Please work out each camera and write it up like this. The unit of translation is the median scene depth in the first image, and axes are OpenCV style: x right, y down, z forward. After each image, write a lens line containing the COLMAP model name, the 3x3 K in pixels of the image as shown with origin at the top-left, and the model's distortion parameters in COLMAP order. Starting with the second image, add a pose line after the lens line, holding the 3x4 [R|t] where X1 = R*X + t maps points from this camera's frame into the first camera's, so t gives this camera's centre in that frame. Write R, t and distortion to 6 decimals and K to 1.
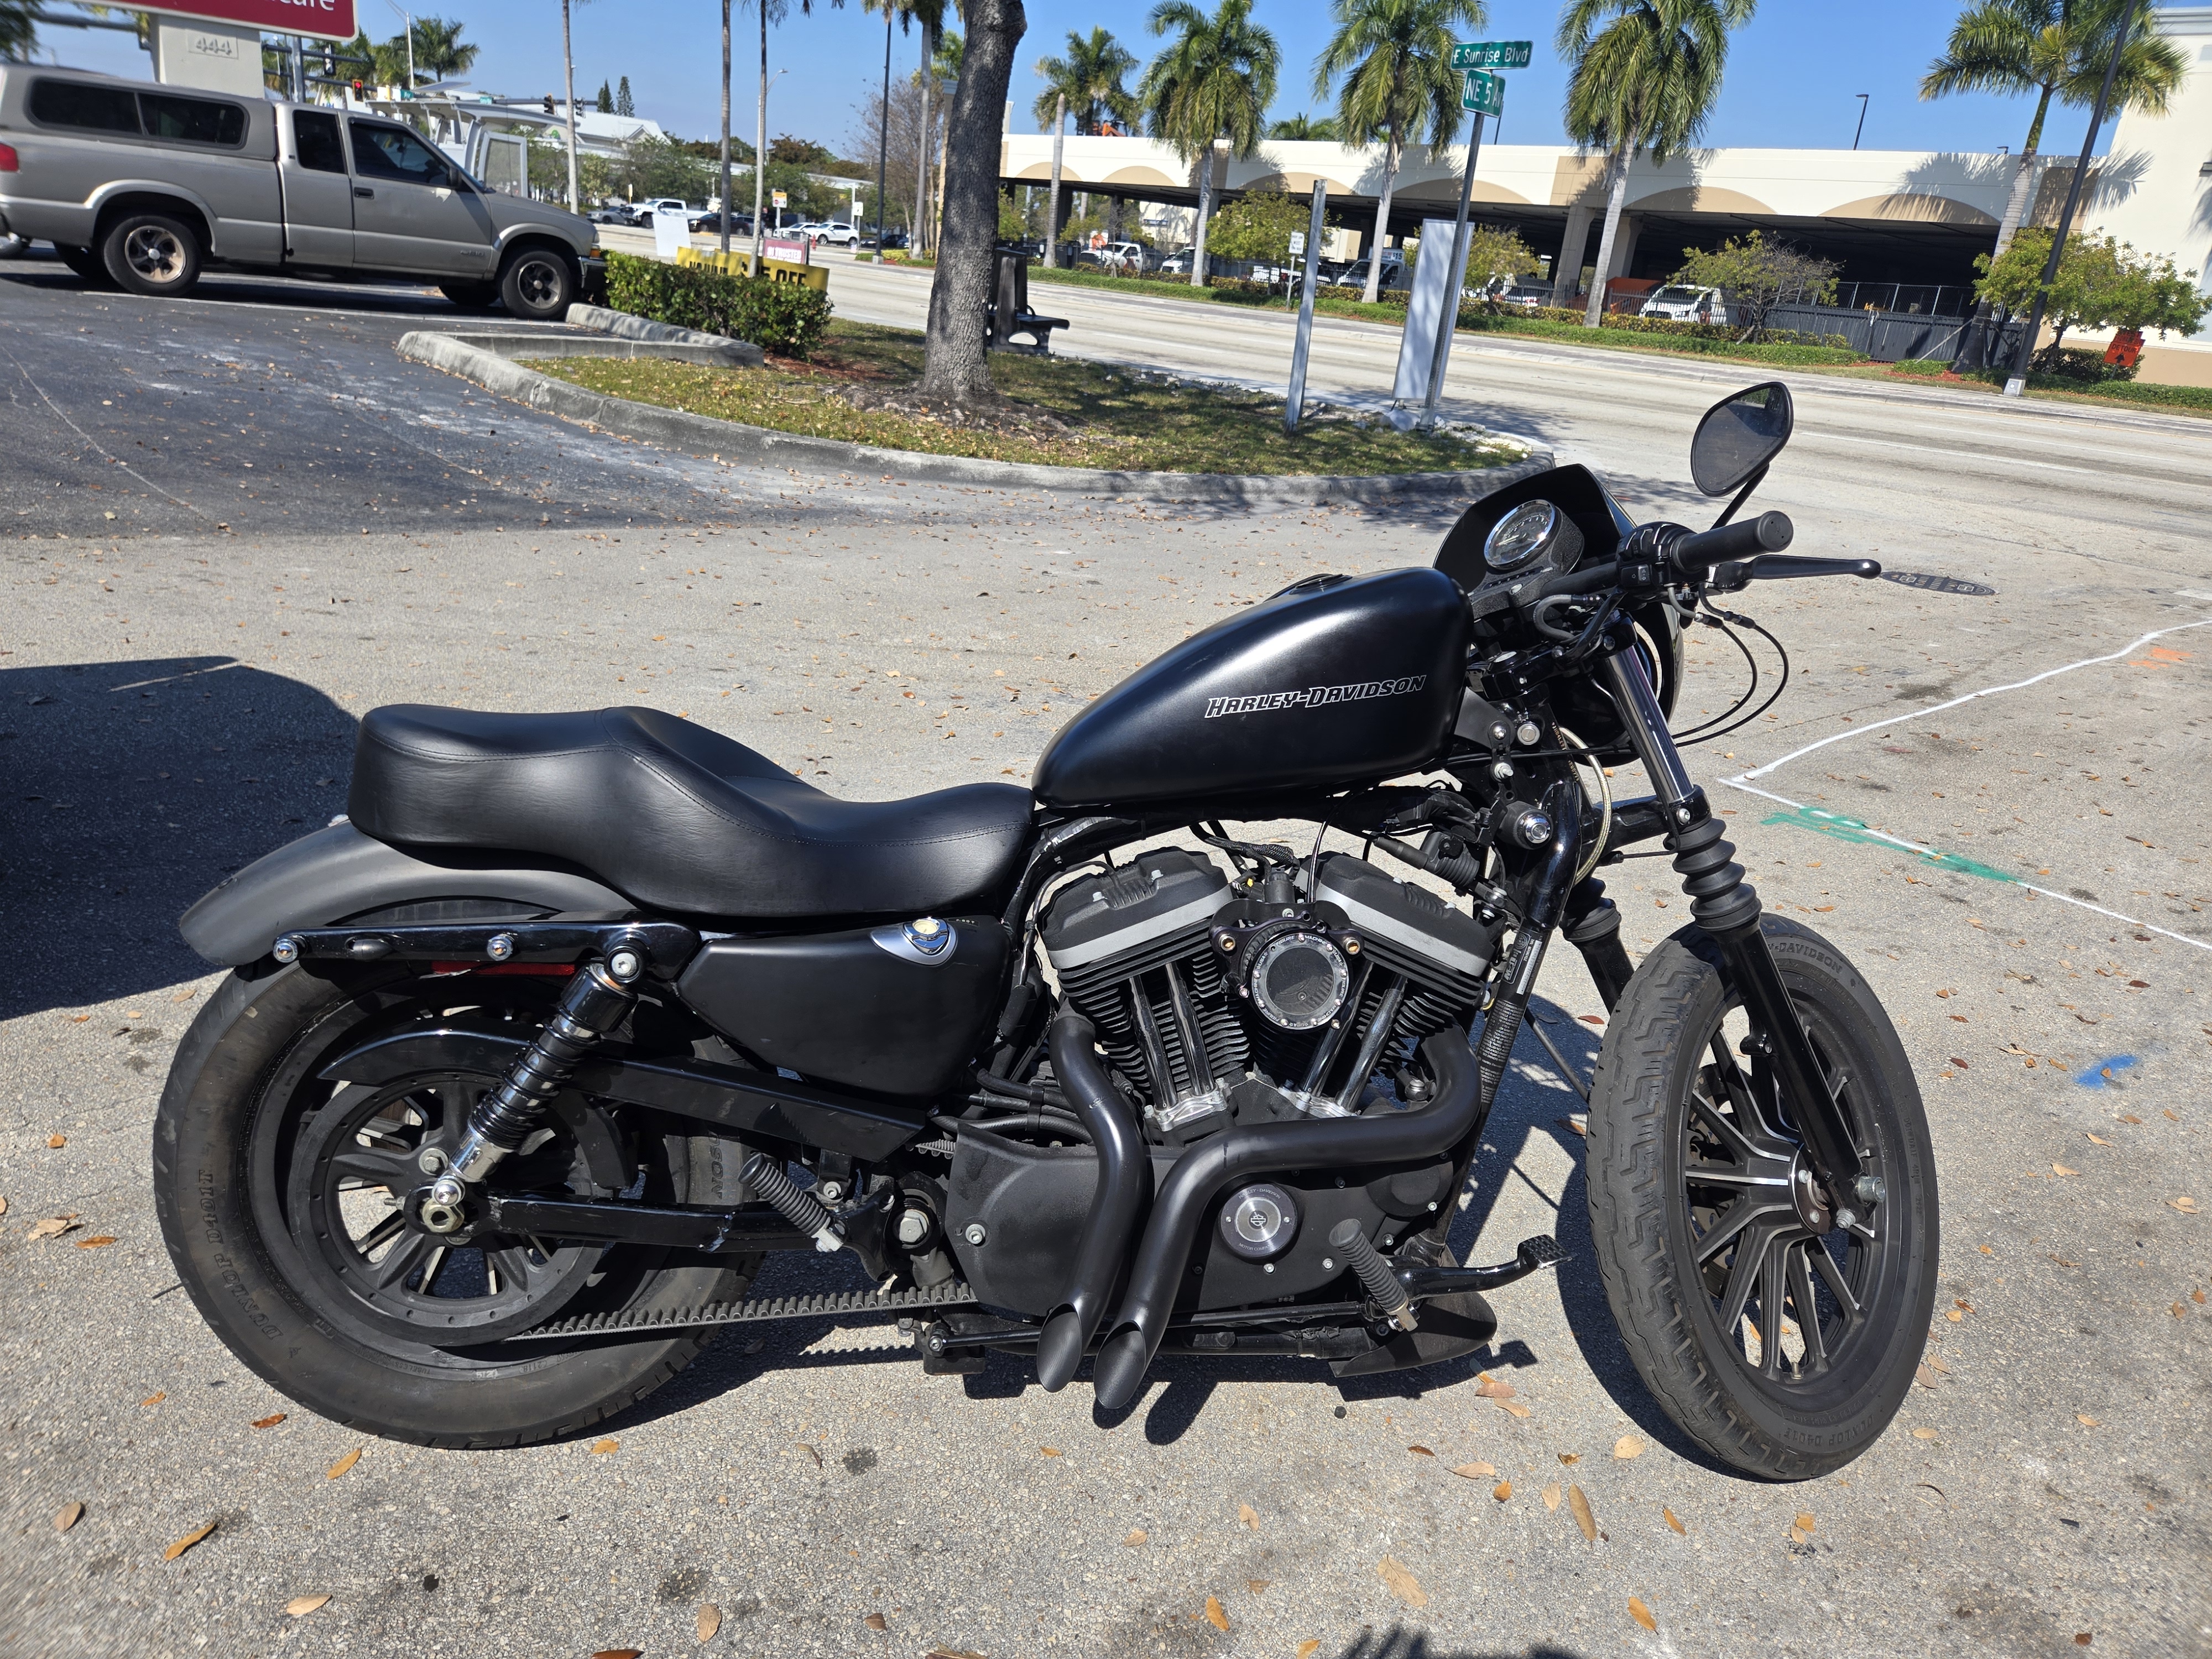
lens RADIAL K [[1486.8, 0, 1094.2], [0, 1486.8, 818.7], [0, 0, 1]] dist [0.066434, -0.053244]
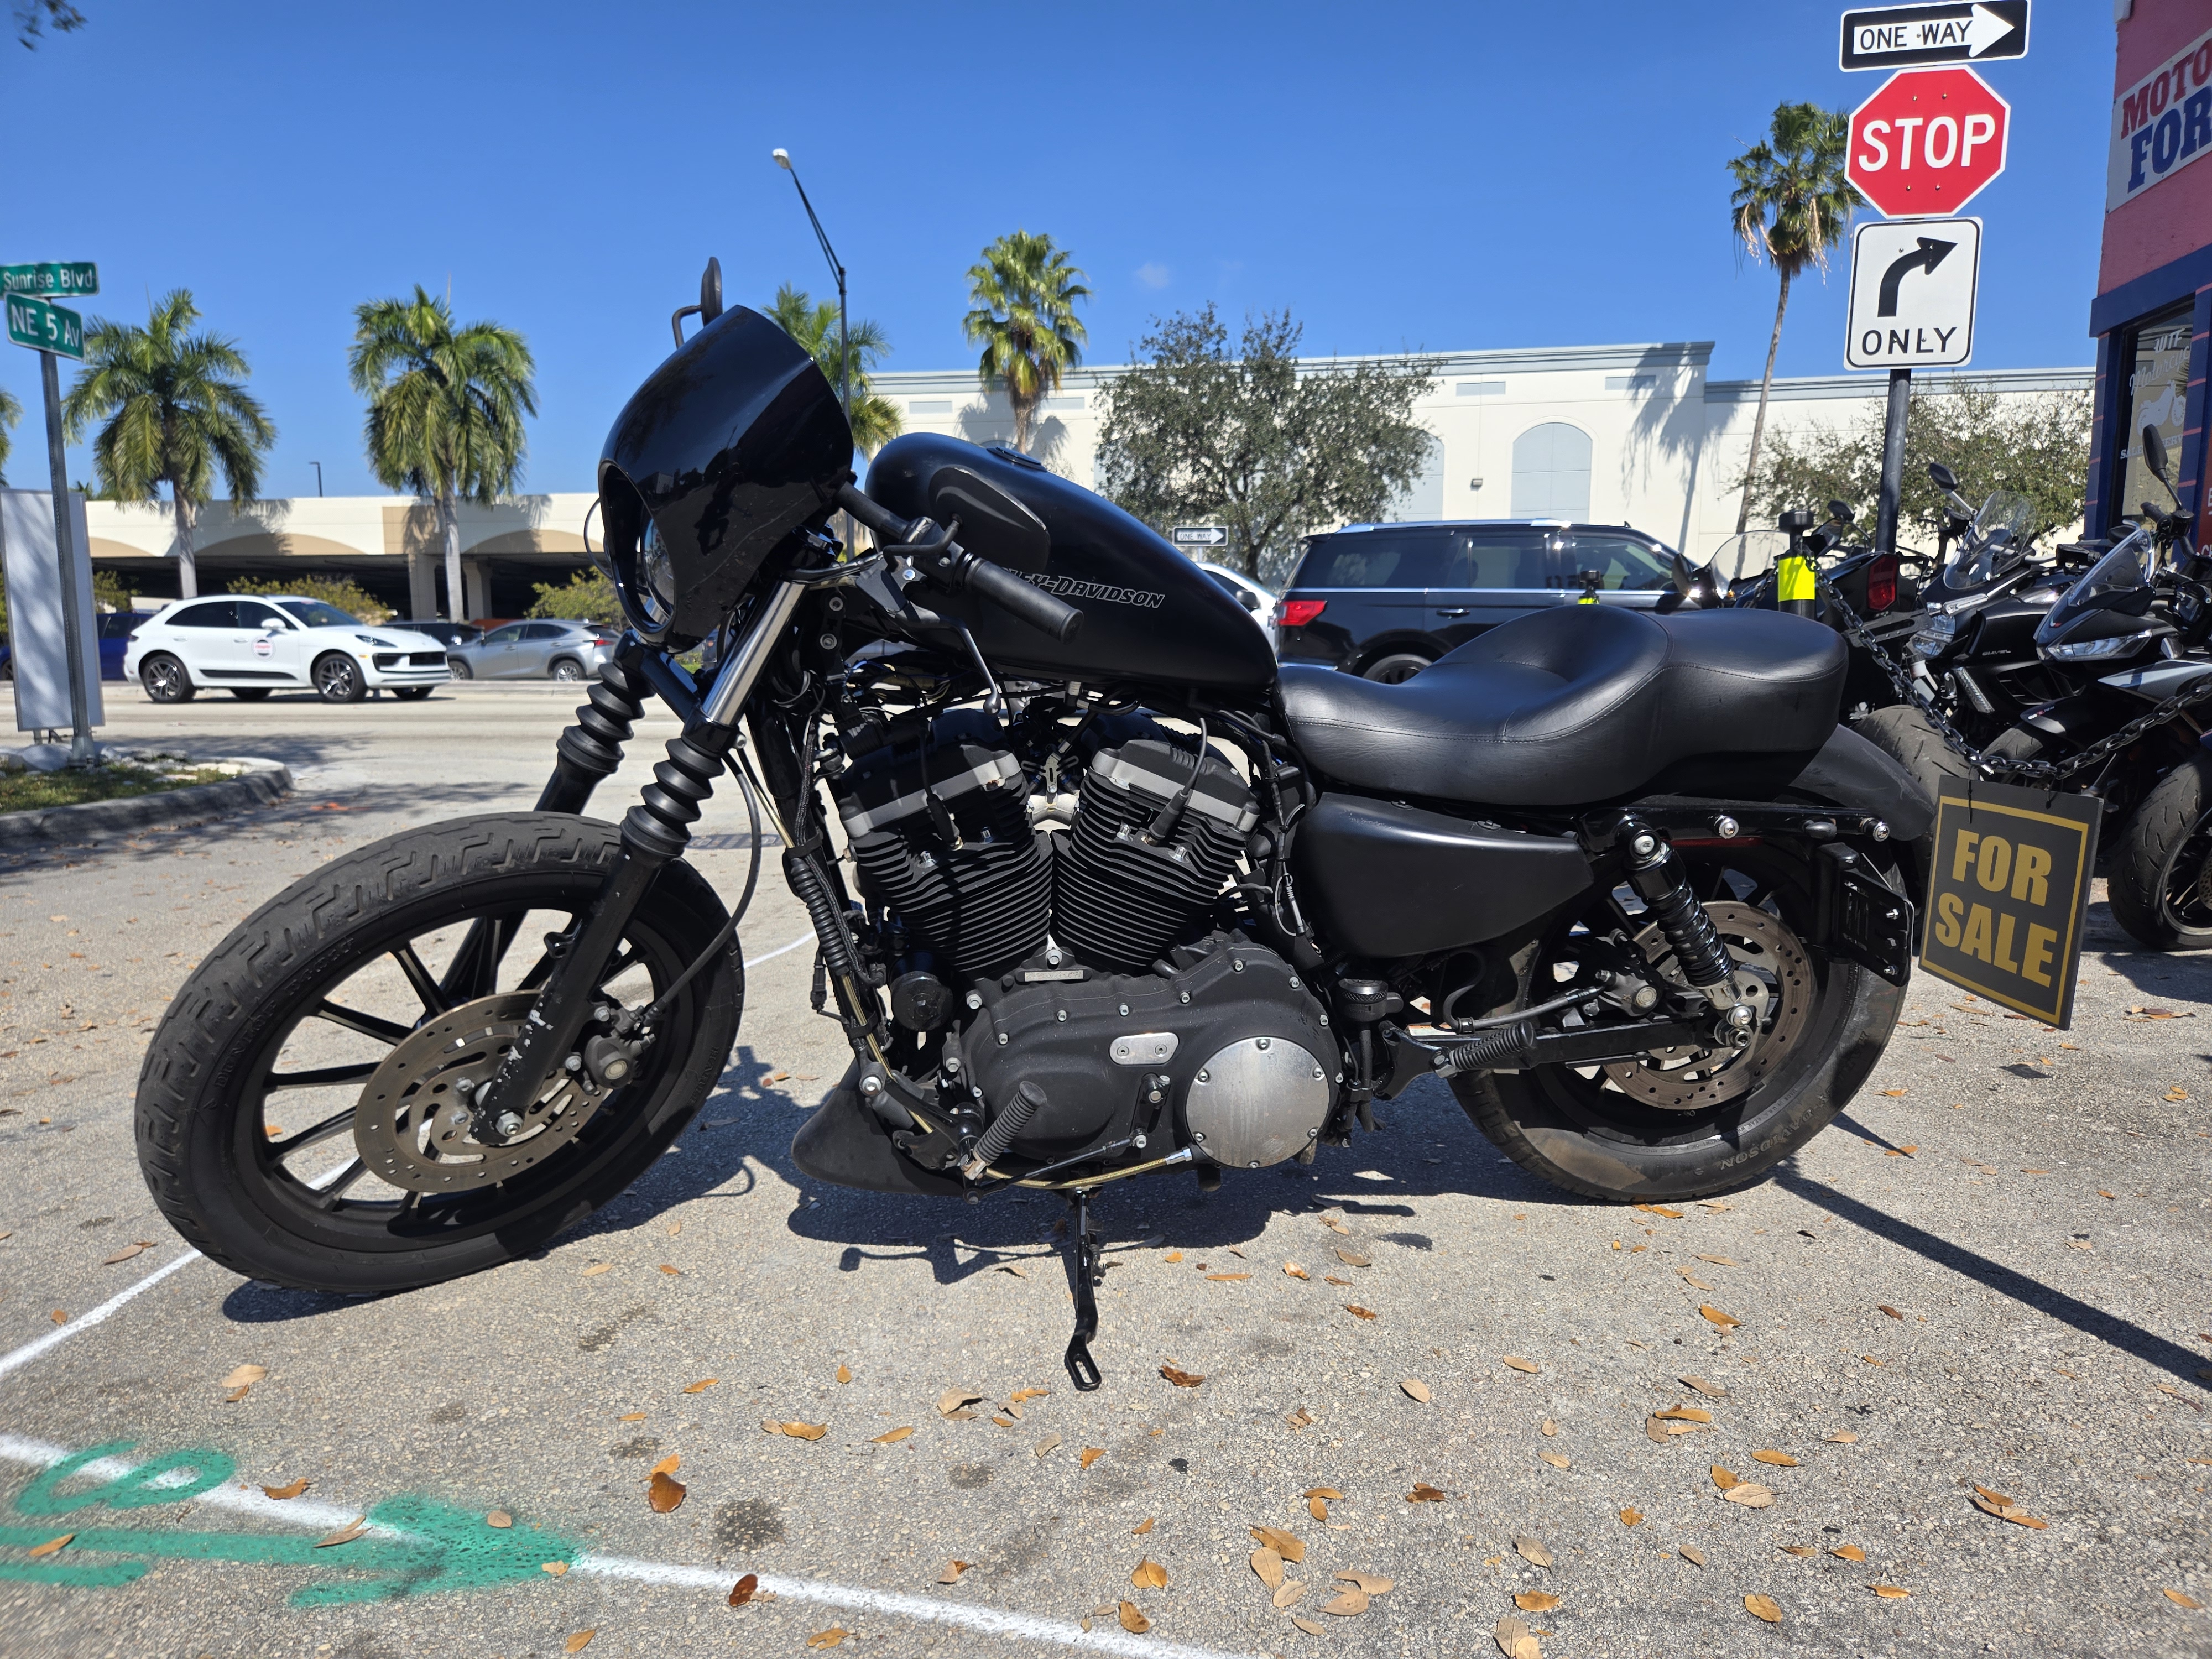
lens RADIAL K [[1486.8, 0, 1090.8], [0, 1486.8, 846.8], [0, 0, 1]] dist [0.066434, -0.053244]
pose [[0.775039, -0.175907, 0.606936, 0.211155], [0.294151, 0.950498, -0.100141, -0.016420], [-0.559276, 0.256144, 0.788416, 0.254508]]
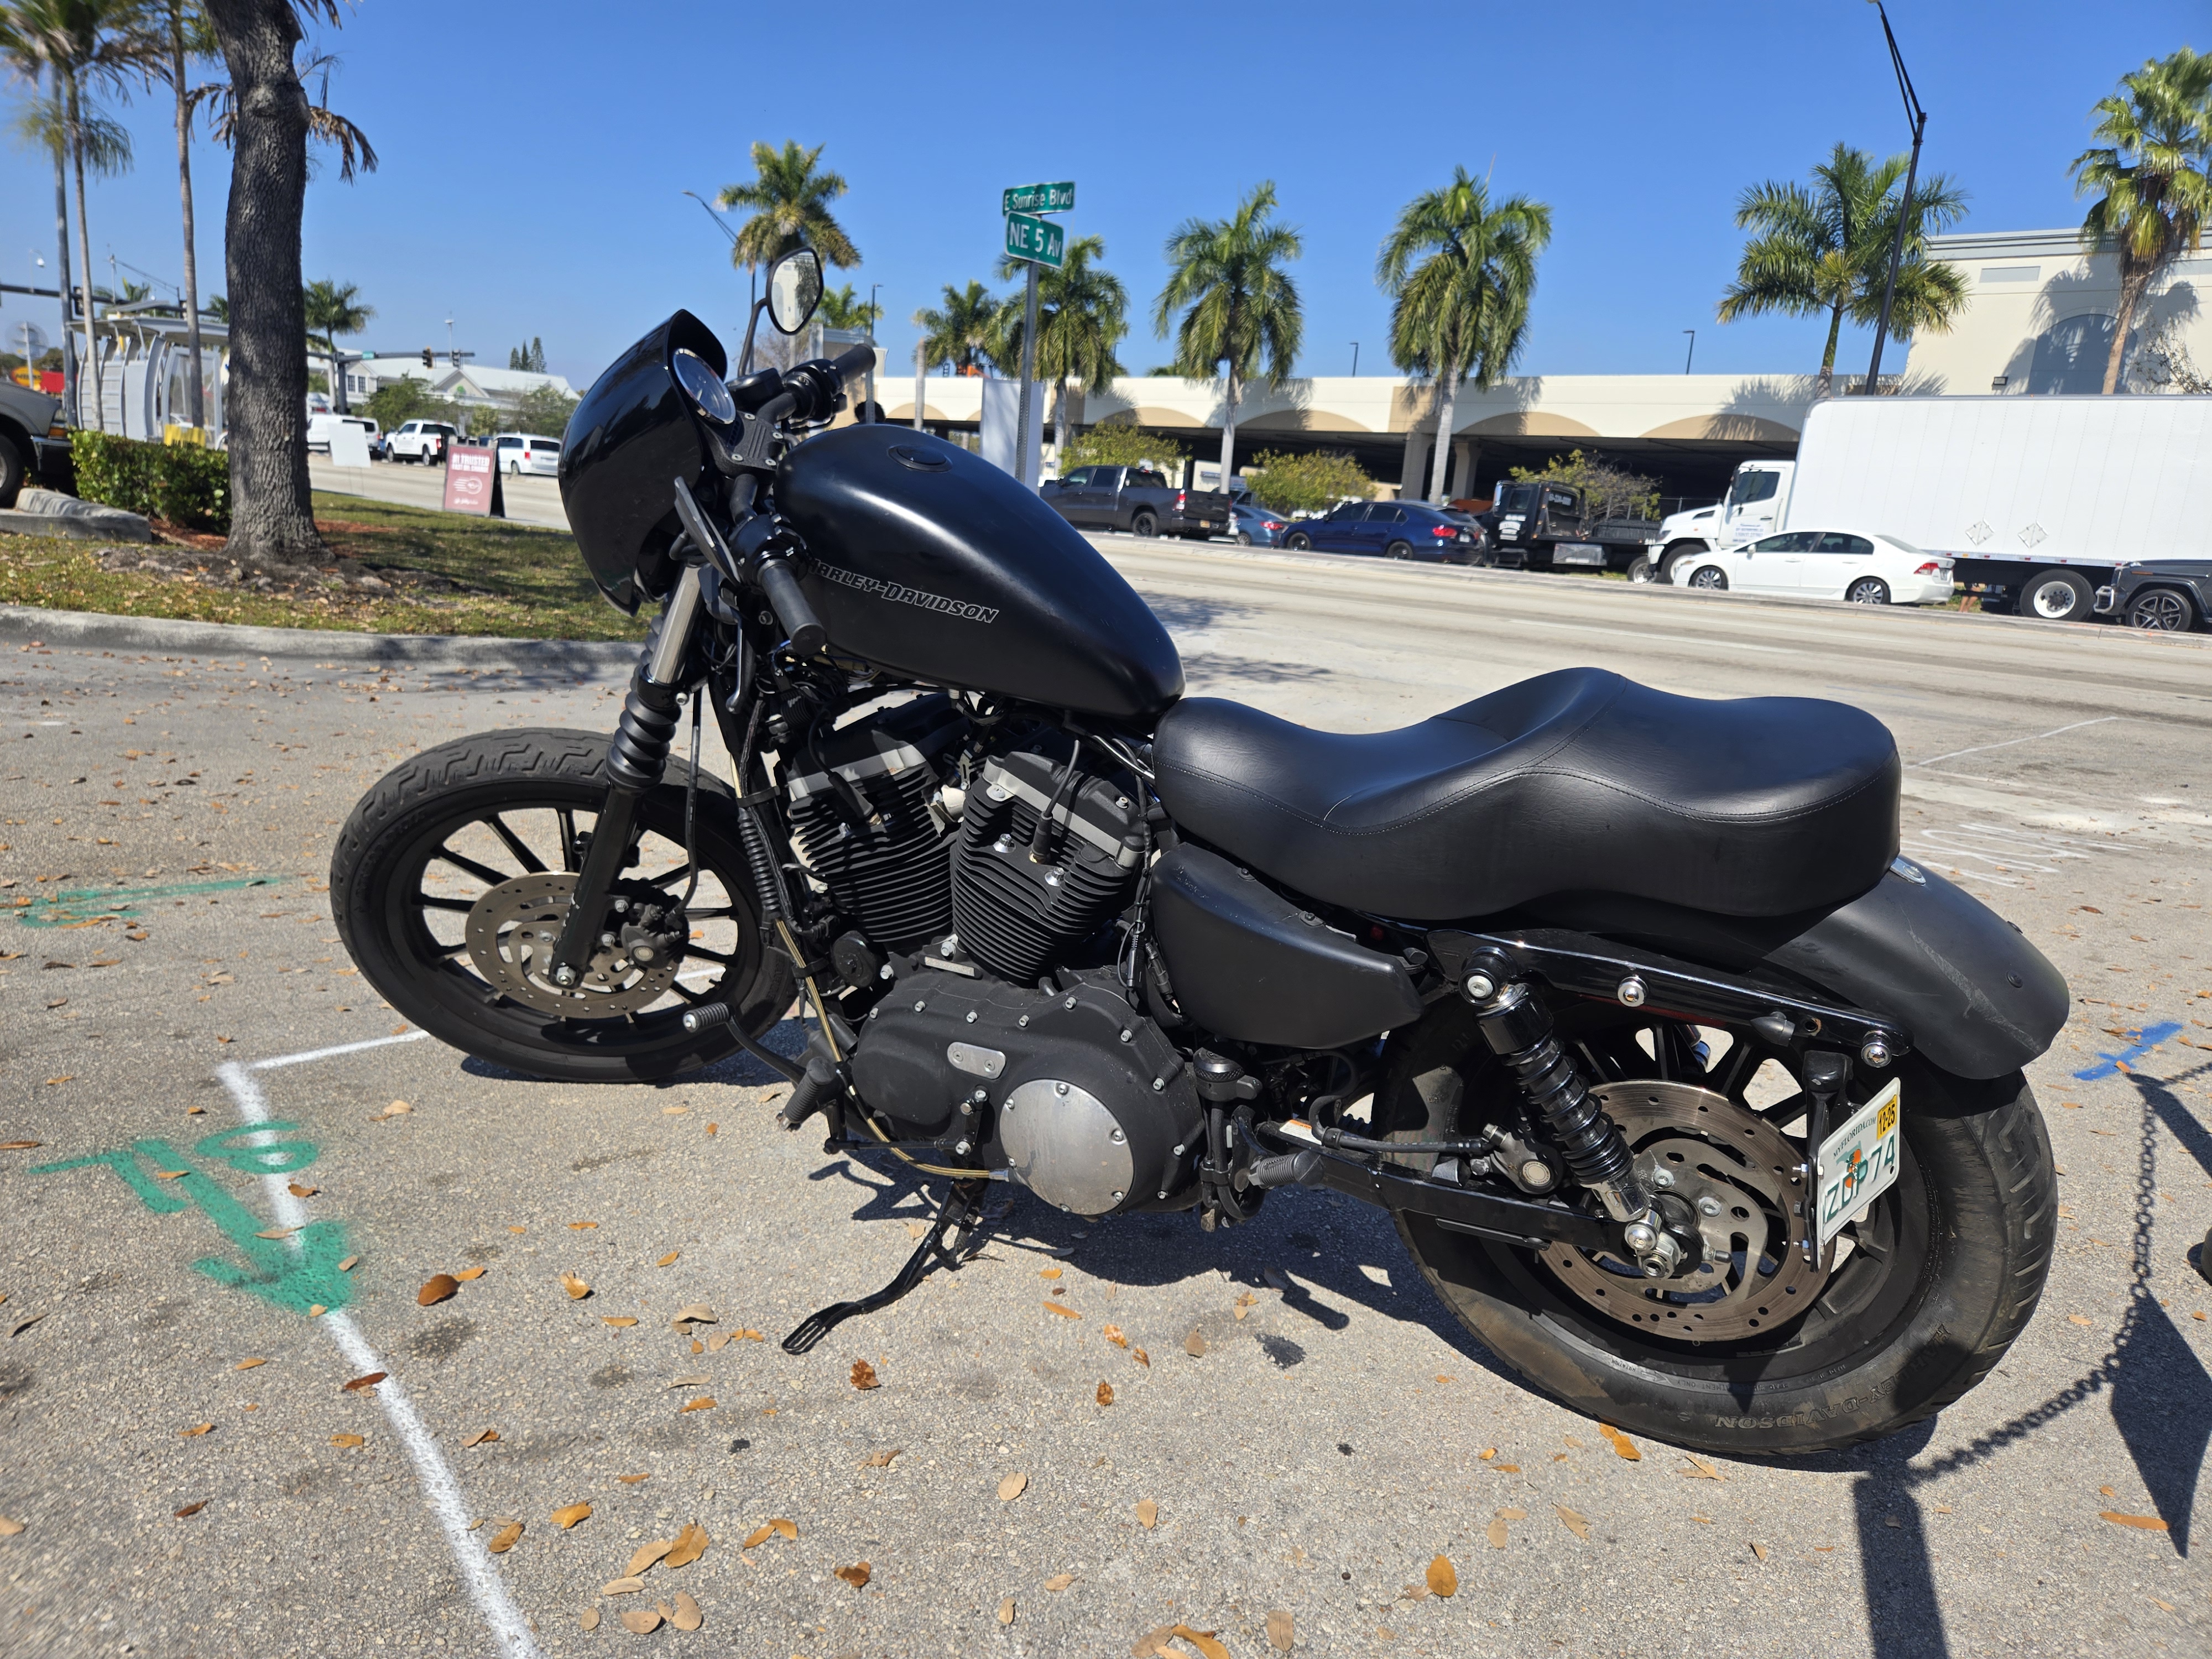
lens RADIAL K [[1486.8, 0, 1096.1], [0, 1486.8, 853.9], [0, 0, 1]] dist [0.066434, -0.053244]
pose [[0.998784, -0.026187, 0.041778, 0.329050], [0.031256, 0.991575, -0.125708, -0.010944], [-0.038134, 0.126861, 0.991187, 0.217709]]
